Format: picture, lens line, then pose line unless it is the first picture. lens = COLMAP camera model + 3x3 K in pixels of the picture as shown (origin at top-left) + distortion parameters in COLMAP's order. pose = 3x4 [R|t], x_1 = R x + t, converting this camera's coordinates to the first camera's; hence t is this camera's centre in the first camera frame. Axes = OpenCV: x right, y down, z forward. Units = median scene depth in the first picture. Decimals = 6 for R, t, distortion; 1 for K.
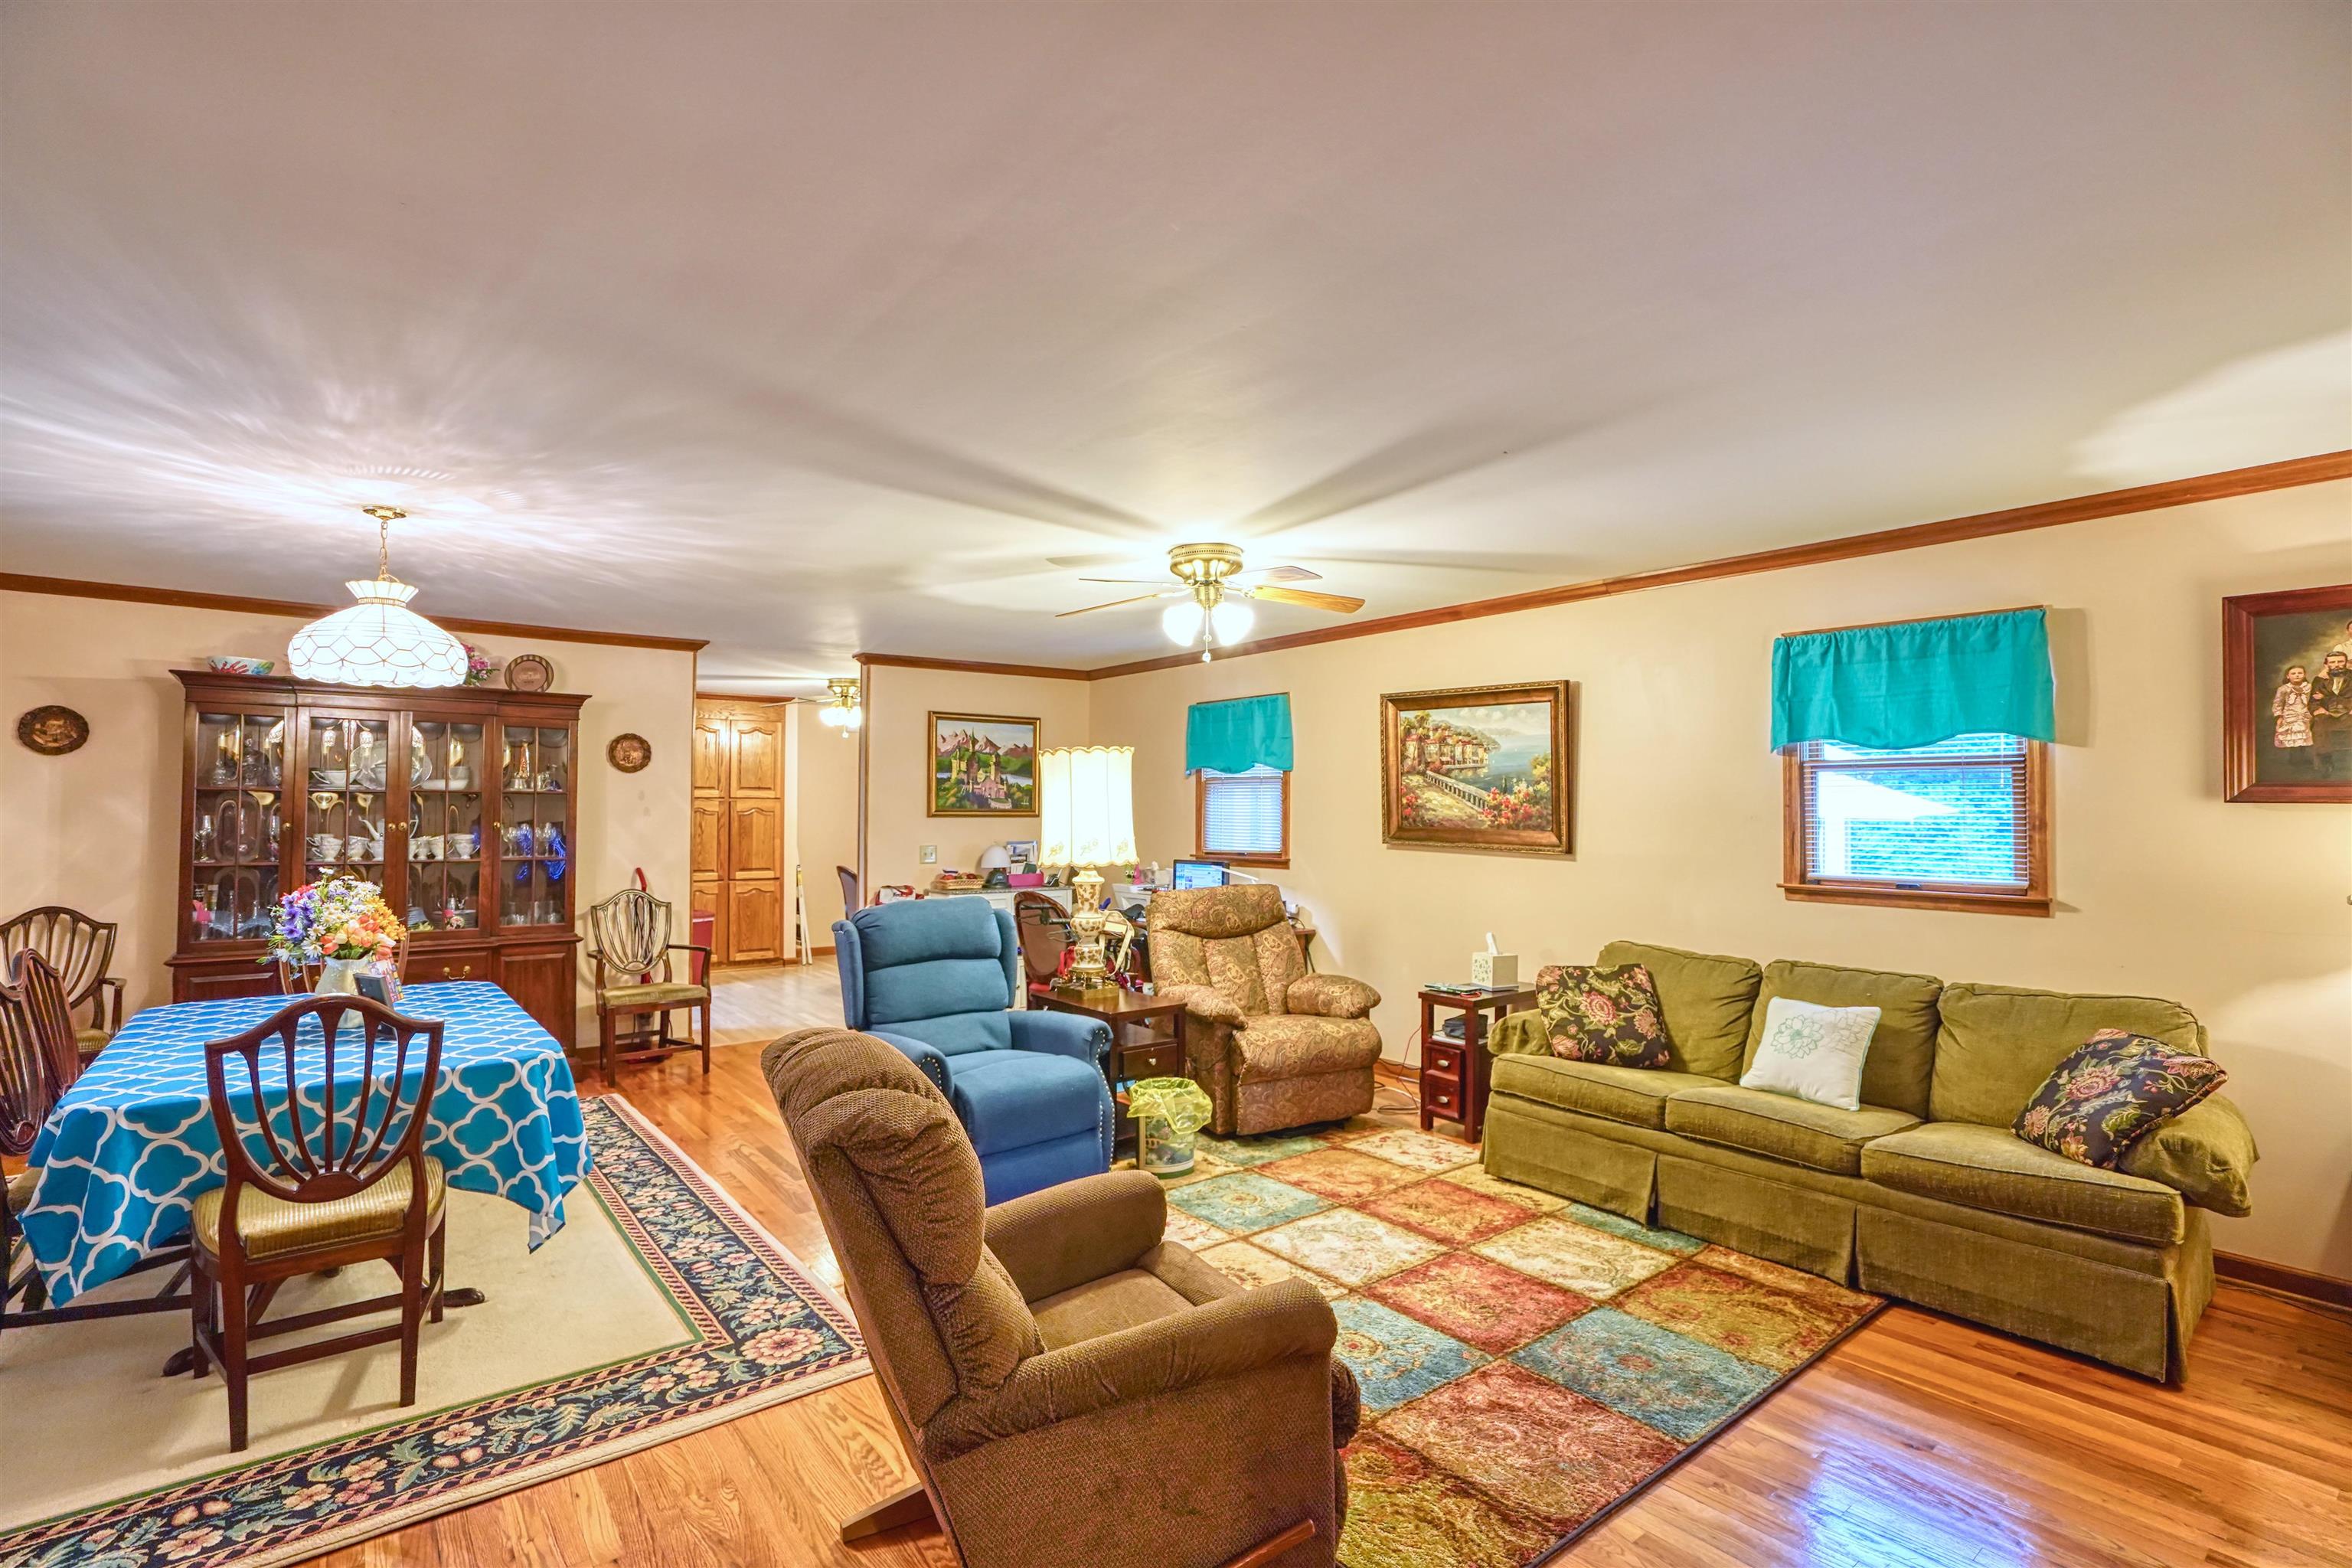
lens RADIAL K [[1092.1, 0, 1171.2], [0, 1092.1, 782.0], [0, 0, 1]] dist [-0.066452, 0.030910]
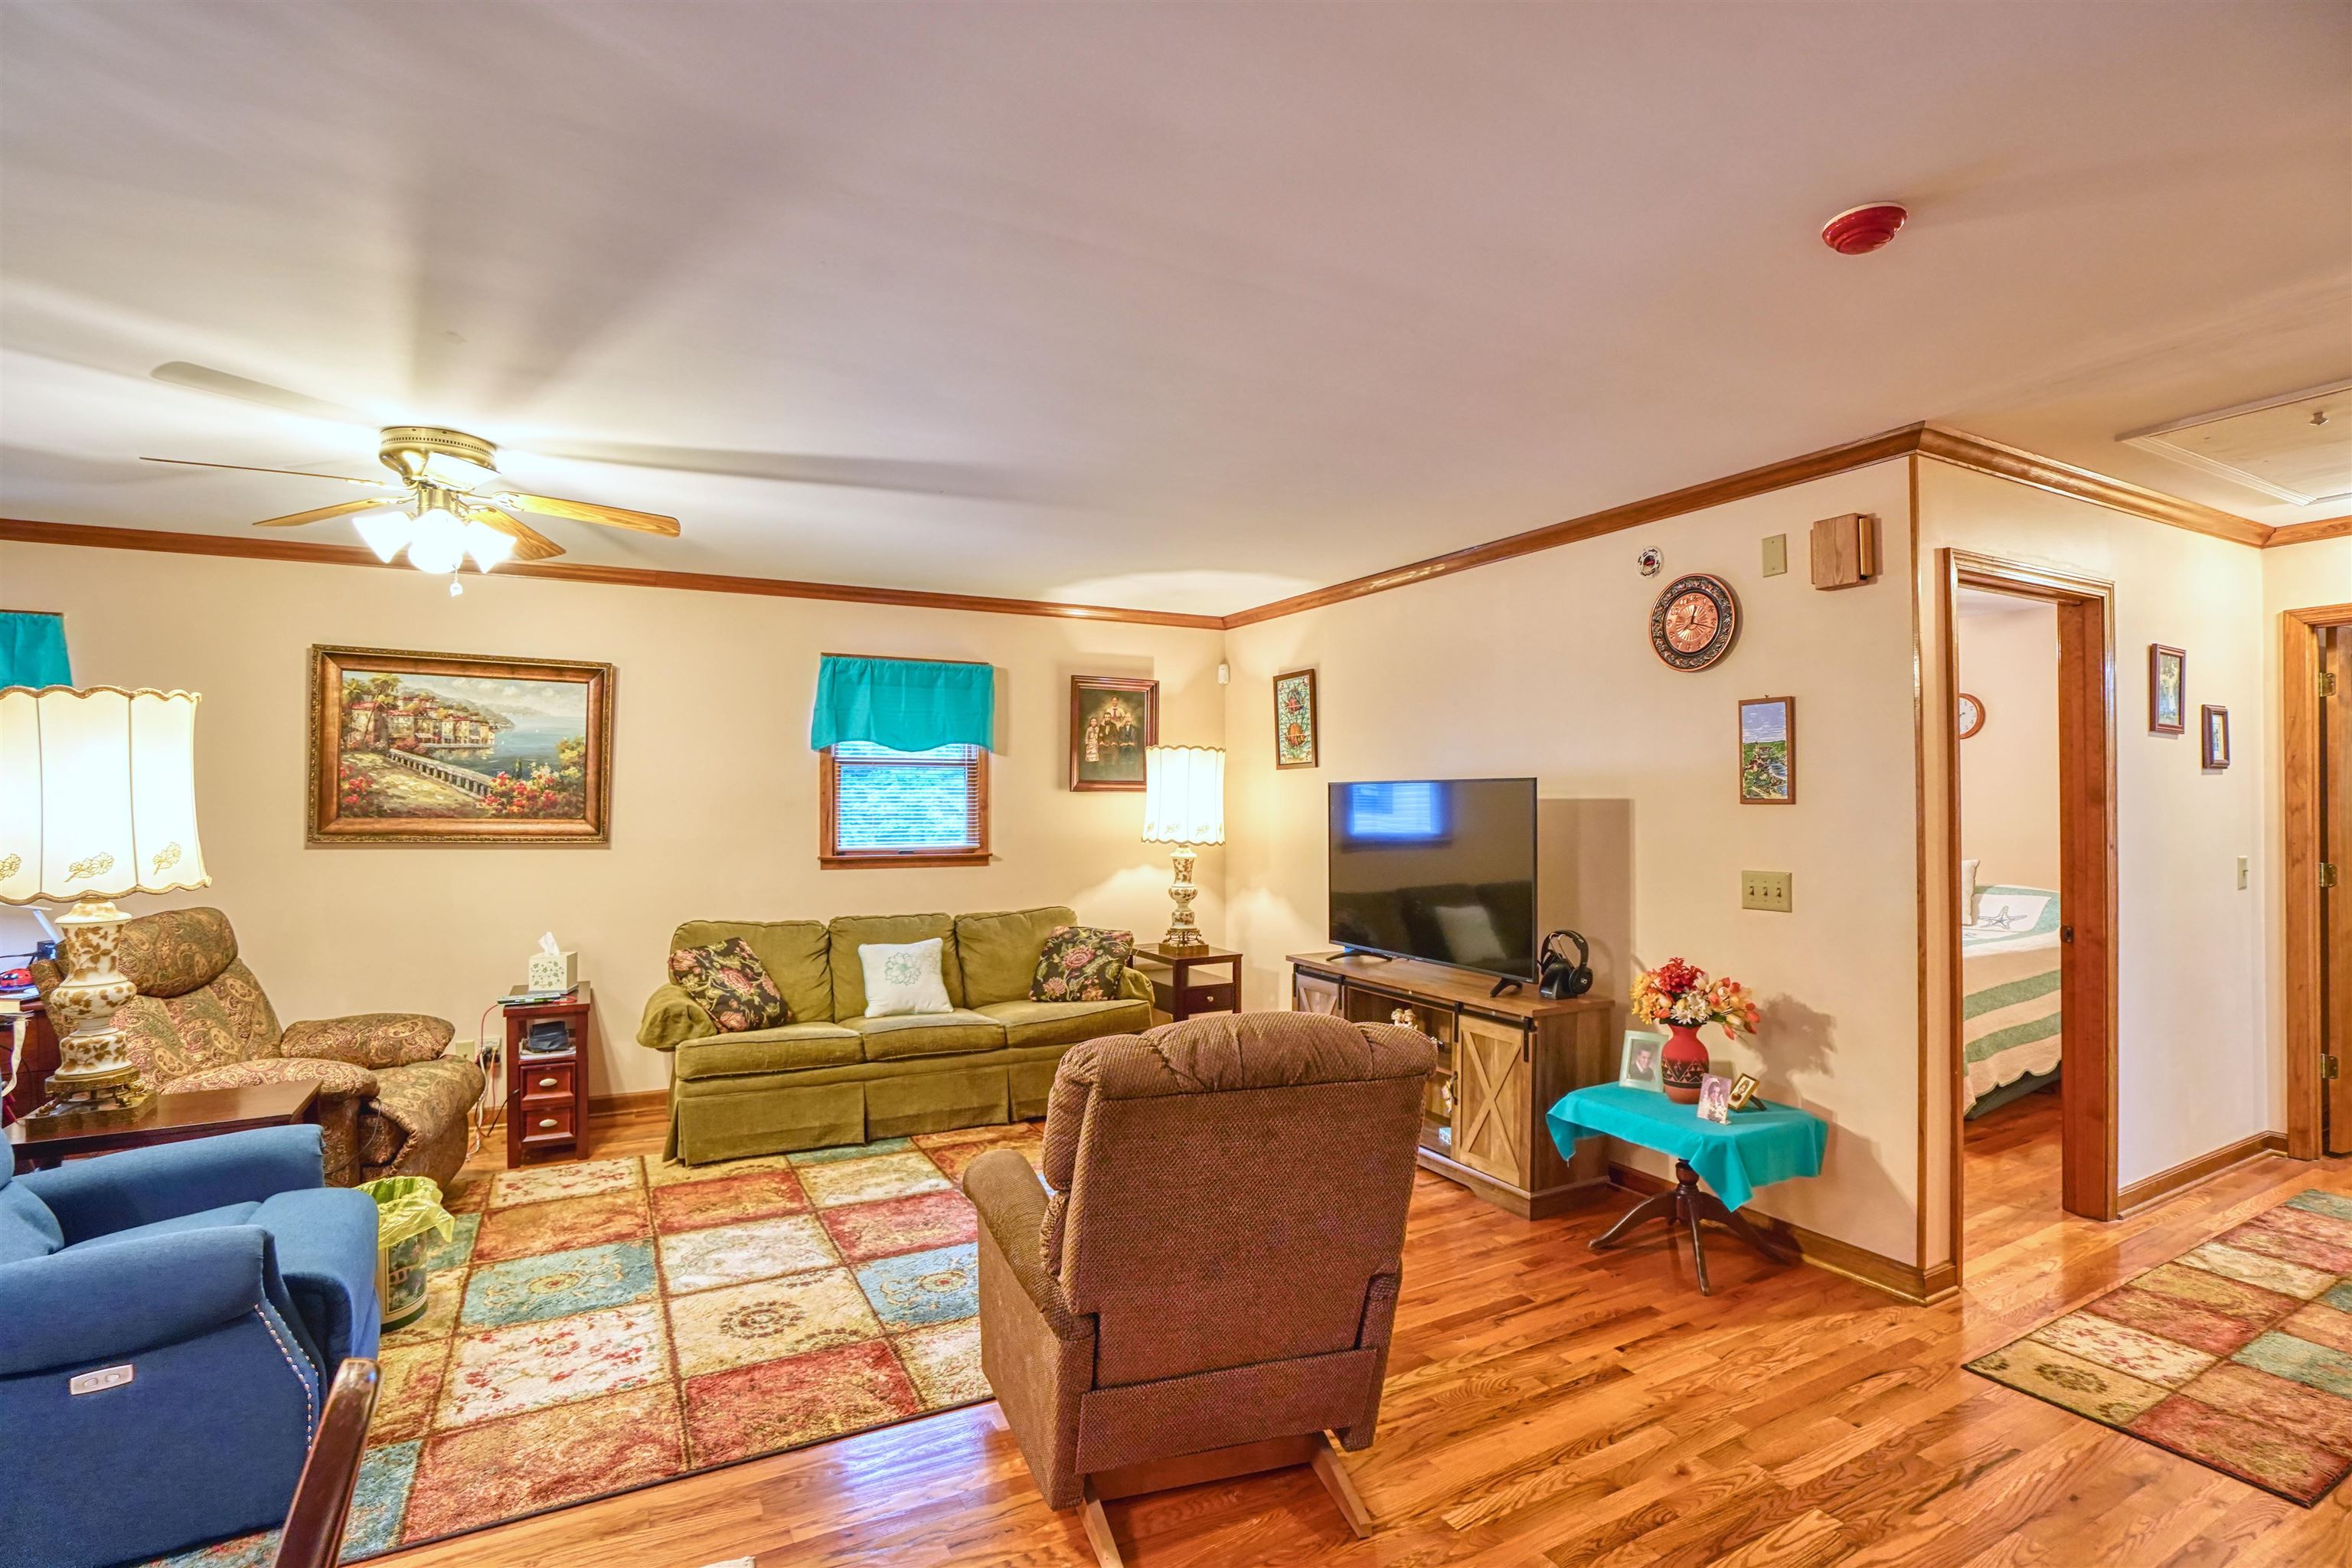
lens RADIAL K [[1092.1, 0, 1171.2], [0, 1092.1, 782.0], [0, 0, 1]] dist [-0.066452, 0.030910]
pose [[0.177055, 0.011143, 0.984138, -0.606985], [-0.021684, 0.999737, -0.007419, 0.010623], [-0.983962, -0.020027, 0.177251, 0.403612]]
